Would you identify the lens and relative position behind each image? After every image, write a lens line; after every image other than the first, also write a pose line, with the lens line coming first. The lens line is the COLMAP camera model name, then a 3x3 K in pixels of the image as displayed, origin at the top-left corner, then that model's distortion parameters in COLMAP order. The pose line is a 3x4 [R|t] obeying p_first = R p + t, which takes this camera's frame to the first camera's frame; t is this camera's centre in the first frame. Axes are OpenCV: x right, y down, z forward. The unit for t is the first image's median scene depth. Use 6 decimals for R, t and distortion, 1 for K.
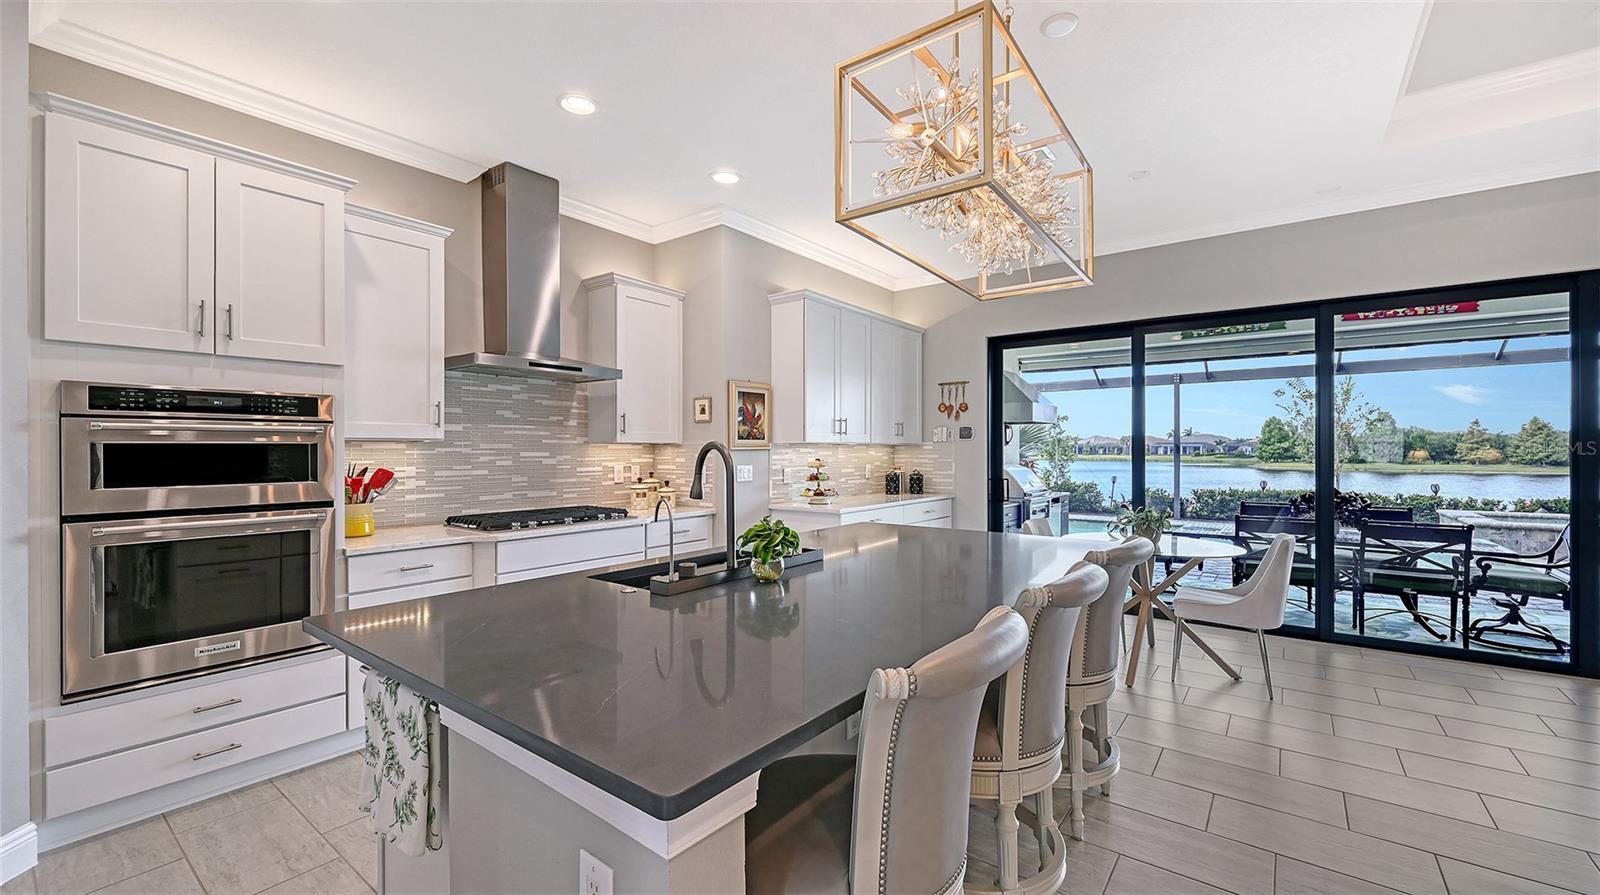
lens RADIAL K [[642.3, 0, 806.6], [0, 642.3, 448.9], [0, 0, 1]] dist [0.002496, 0.000042]
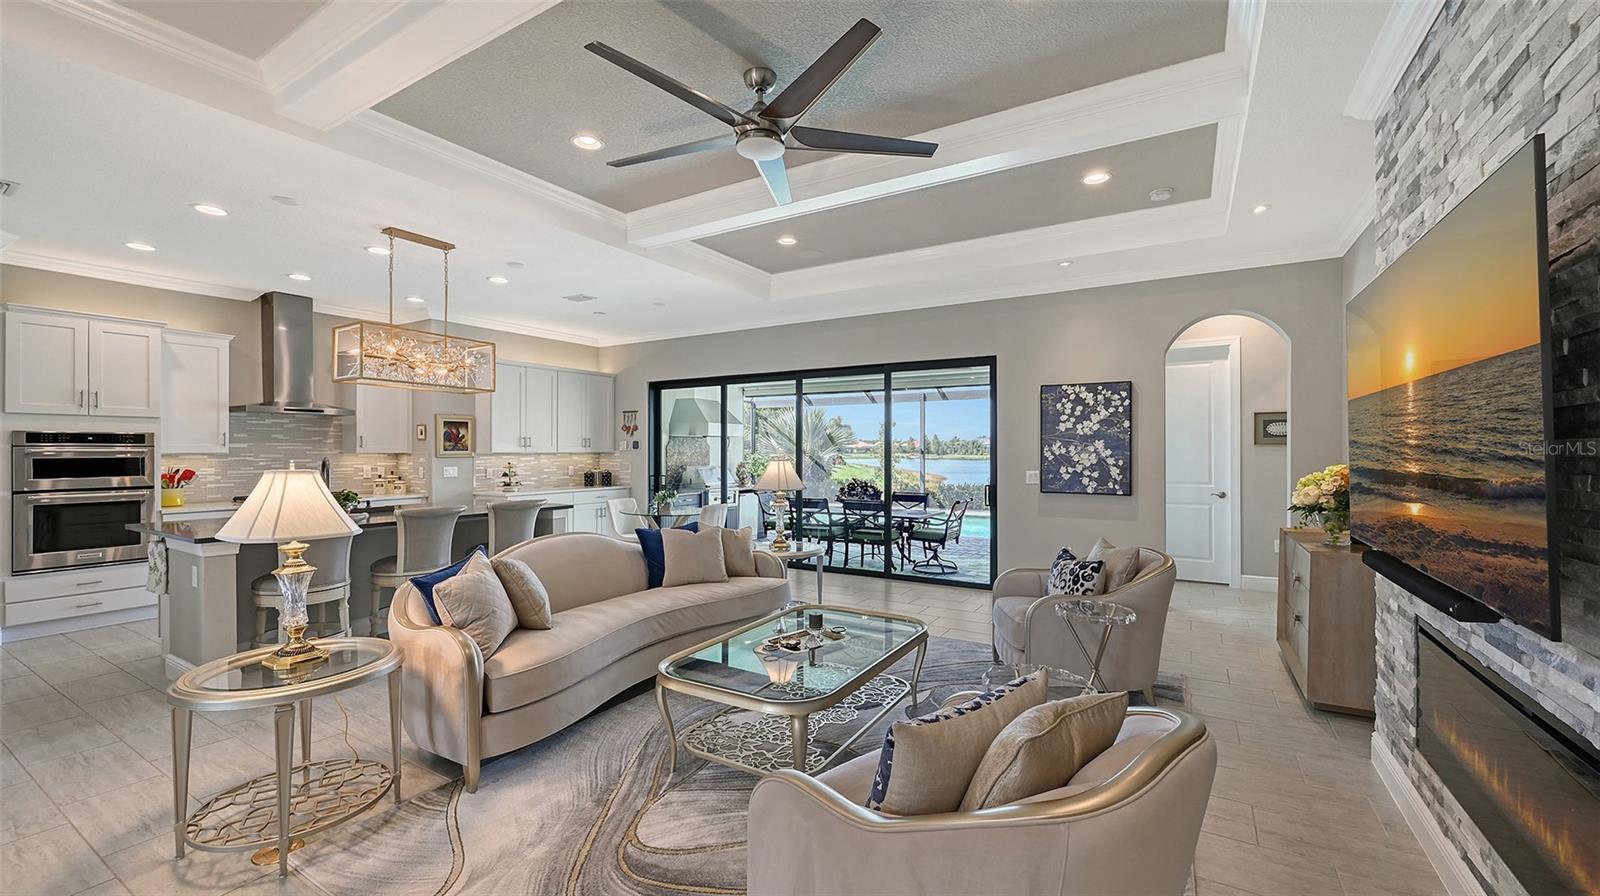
lens RADIAL K [[642.3, 0, 799.4], [0, 642.3, 448.4], [0, 0, 1]] dist [0.002496, 0.000042]
pose [[0.995333, 0.001908, 0.096479, 0.581800], [-0.001906, 0.999998, -0.000110, -0.021013], [-0.096479, -0.000074, 0.995335, -0.645262]]
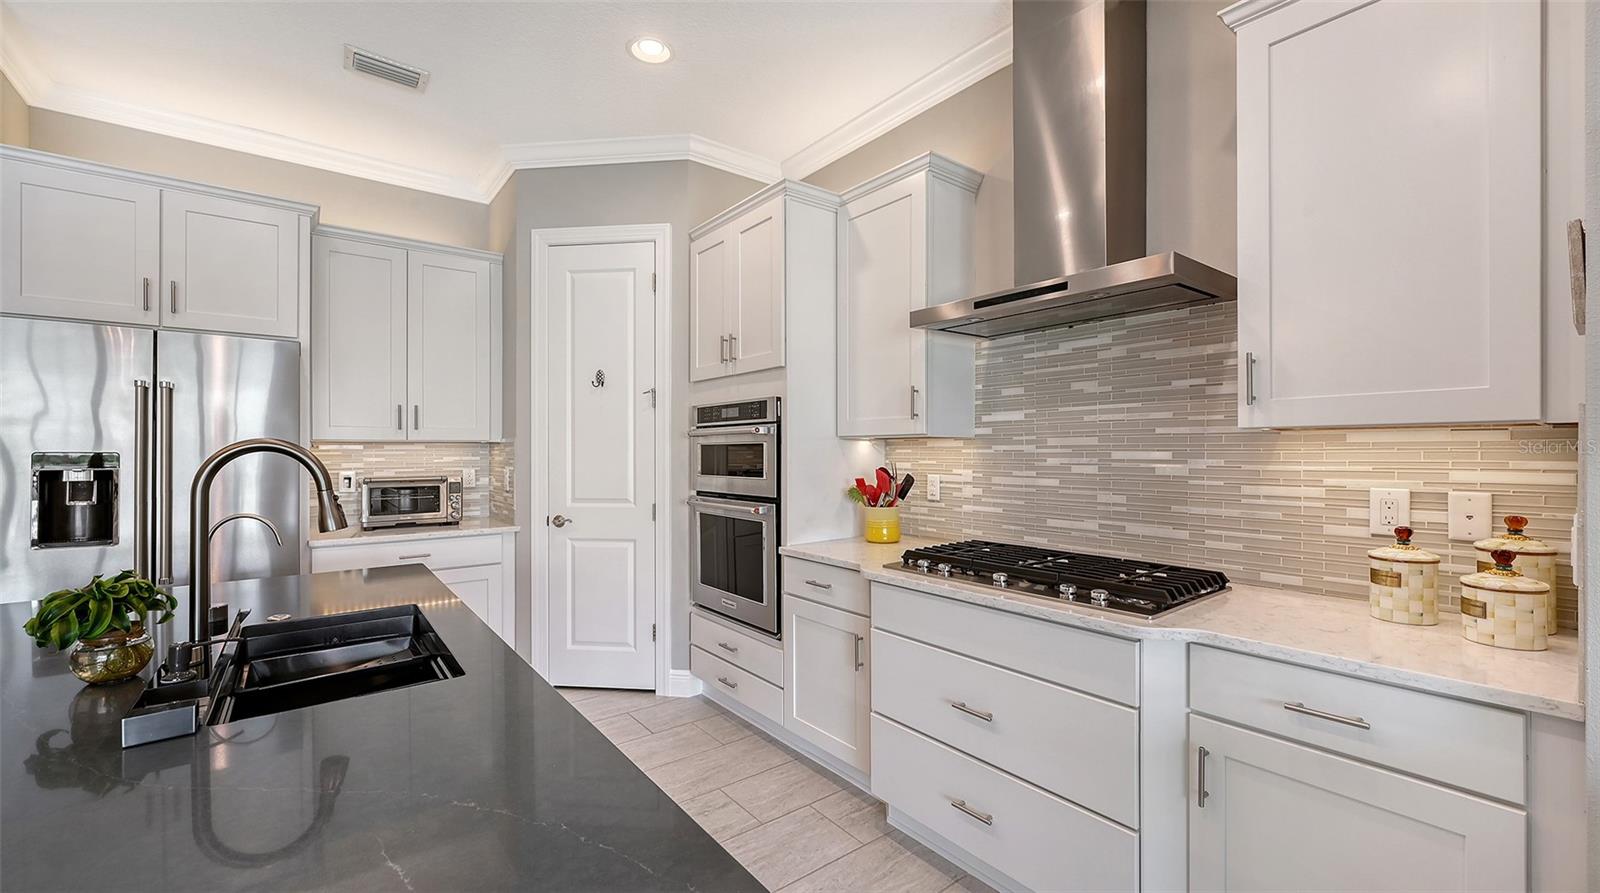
lens RADIAL K [[642.3, 0, 808.0], [0, 642.3, 459.3], [0, 0, 1]] dist [0.002496, 0.000042]
pose [[-0.252092, 0.015184, -0.967584, 0.139409], [0.005975, 0.999882, 0.014134, 0.002104], [0.967685, -0.002218, -0.252153, 0.726989]]
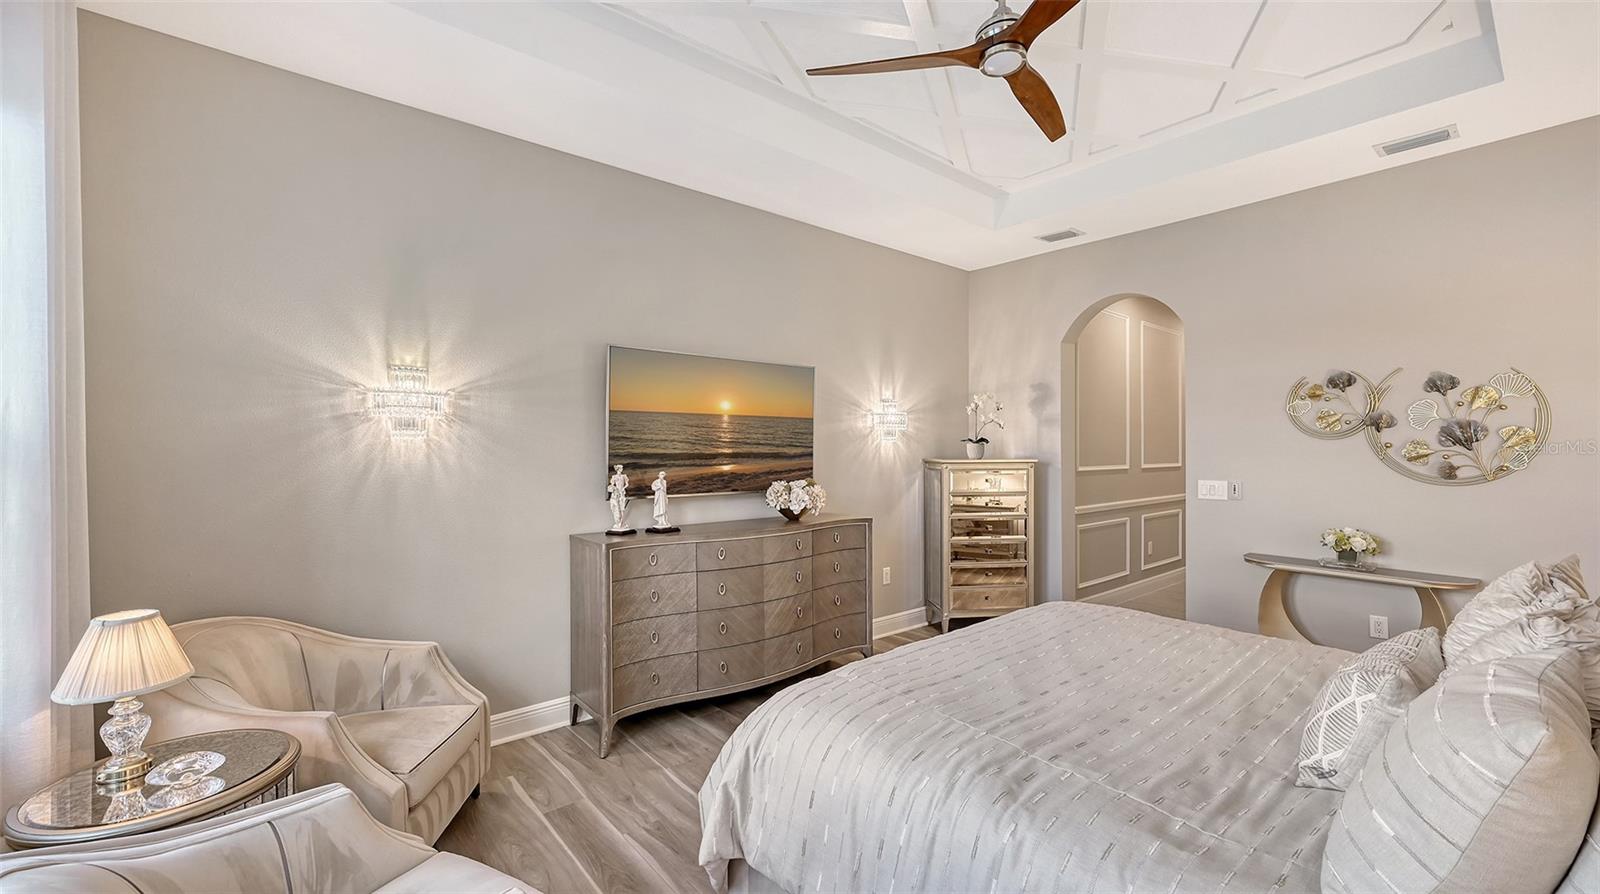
lens RADIAL K [[642.3, 0, 801.5], [0, 642.3, 450.4], [0, 0, 1]] dist [0.002496, 0.000042]
pose [[-0.972296, 0.001934, 0.233745, 0.667035], [0.001884, 0.999998, -0.000435, -0.009972], [-0.233745, 0.000018, -0.972298, 0.571211]]
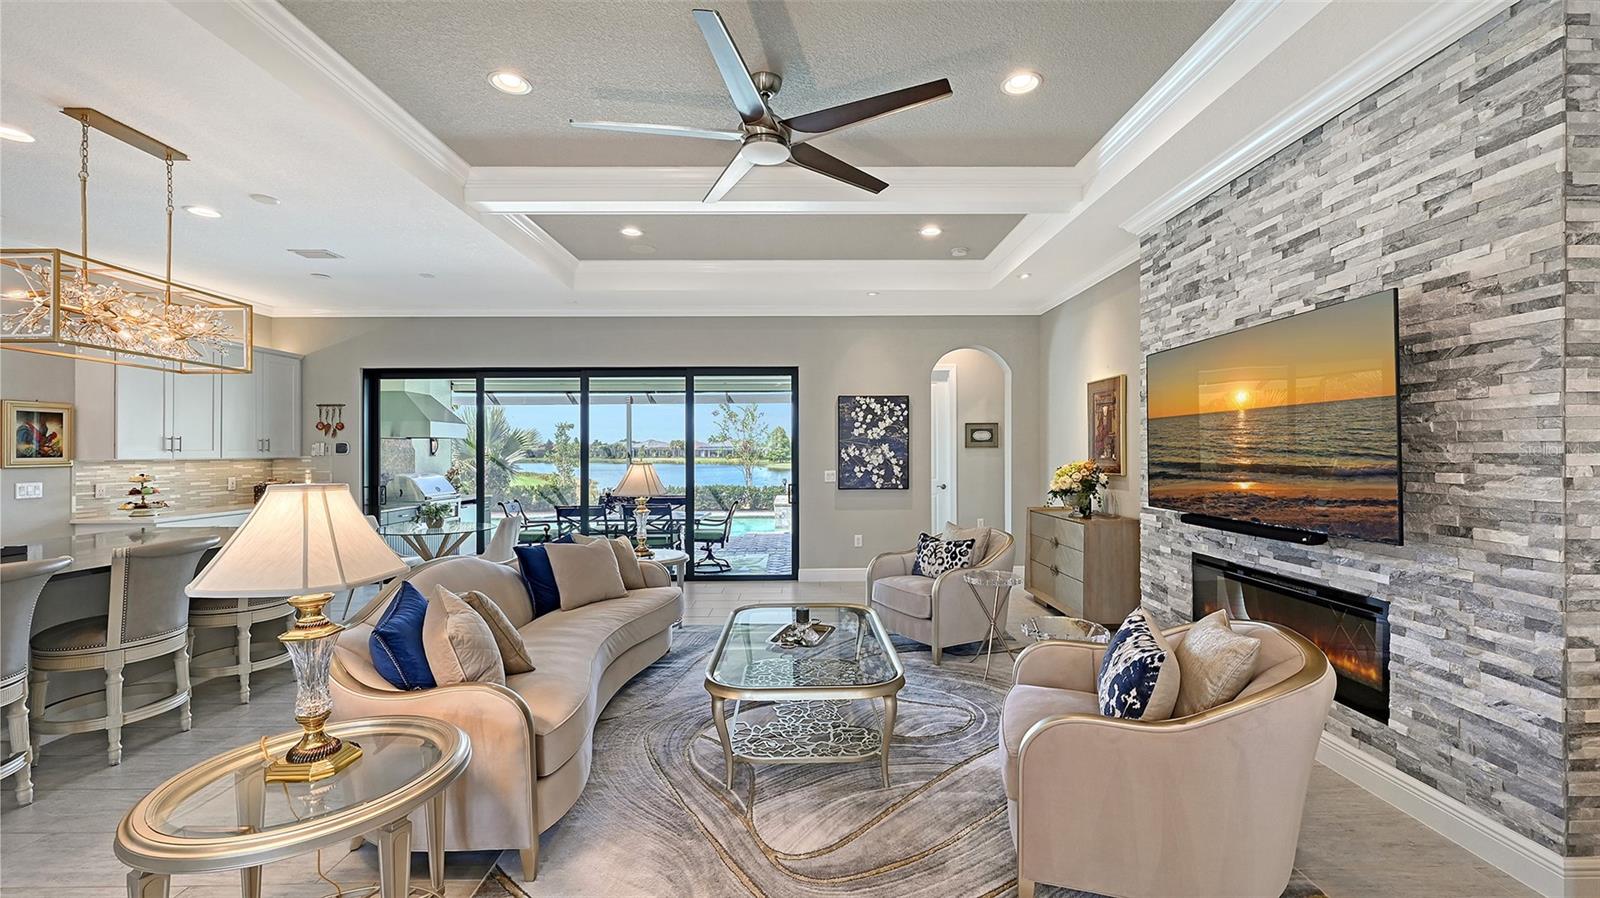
lens RADIAL K [[642.3, 0, 805.9], [0, 642.3, 452.0], [0, 0, 1]] dist [0.002496, 0.000042]
pose [[0.792967, -0.002106, 0.609261, 0.245341], [0.002059, 0.999998, 0.000777, -0.020678], [-0.609261, 0.000638, 0.792970, -0.540077]]
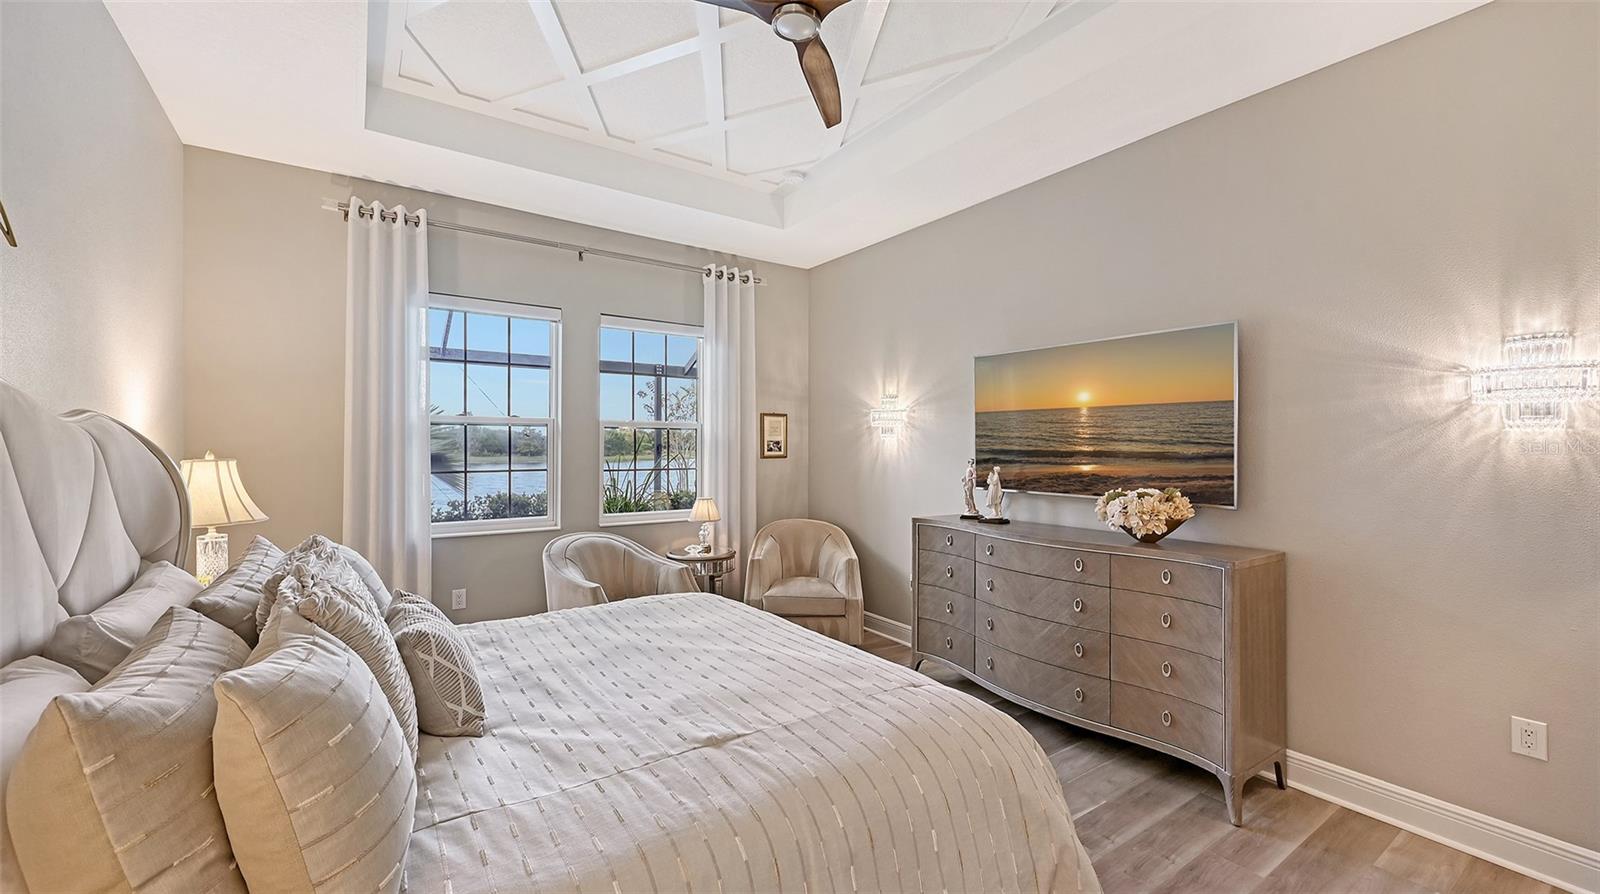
lens RADIAL K [[642.3, 0, 801.2], [0, 642.3, 456.2], [0, 0, 1]] dist [0.002496, 0.000042]
pose [[0.317588, -0.018845, 0.948041, 0.111949], [-0.001768, 0.999789, 0.020466, -0.016131], [-0.948227, -0.008176, 0.317488, -0.214088]]
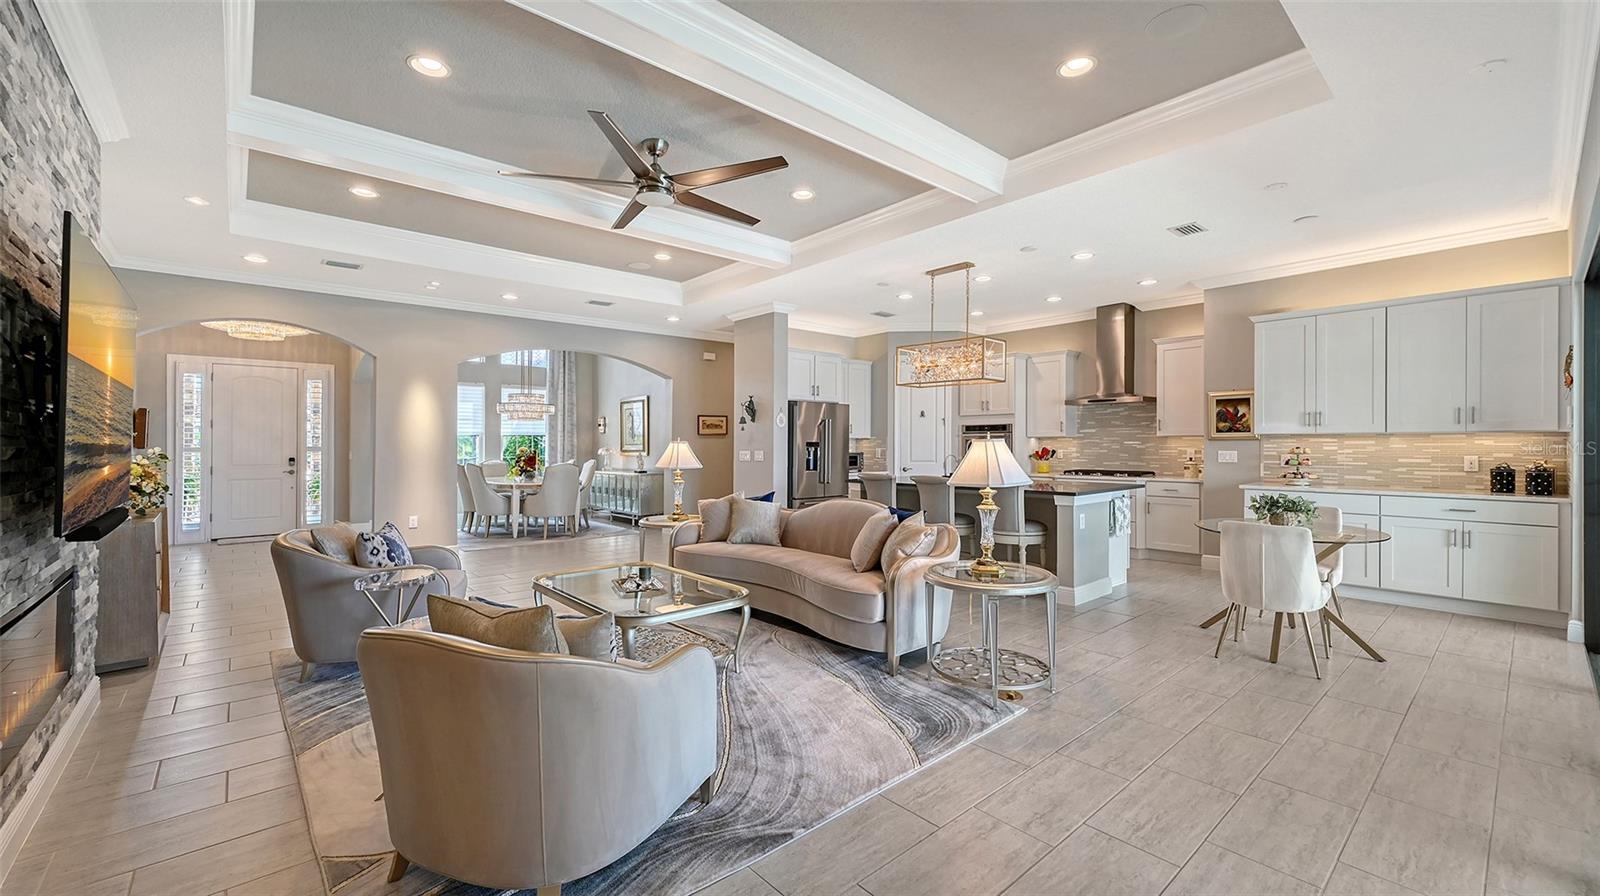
lens RADIAL K [[642.3, 0, 786.1], [0, 642.3, 460.8], [0, 0, 1]] dist [0.002496, 0.000042]
pose [[-0.213493, 0.030907, -0.976456, 1.404612], [0.007627, 0.999522, 0.029969, -0.002386], [0.976915, -0.001050, -0.213626, 0.335947]]
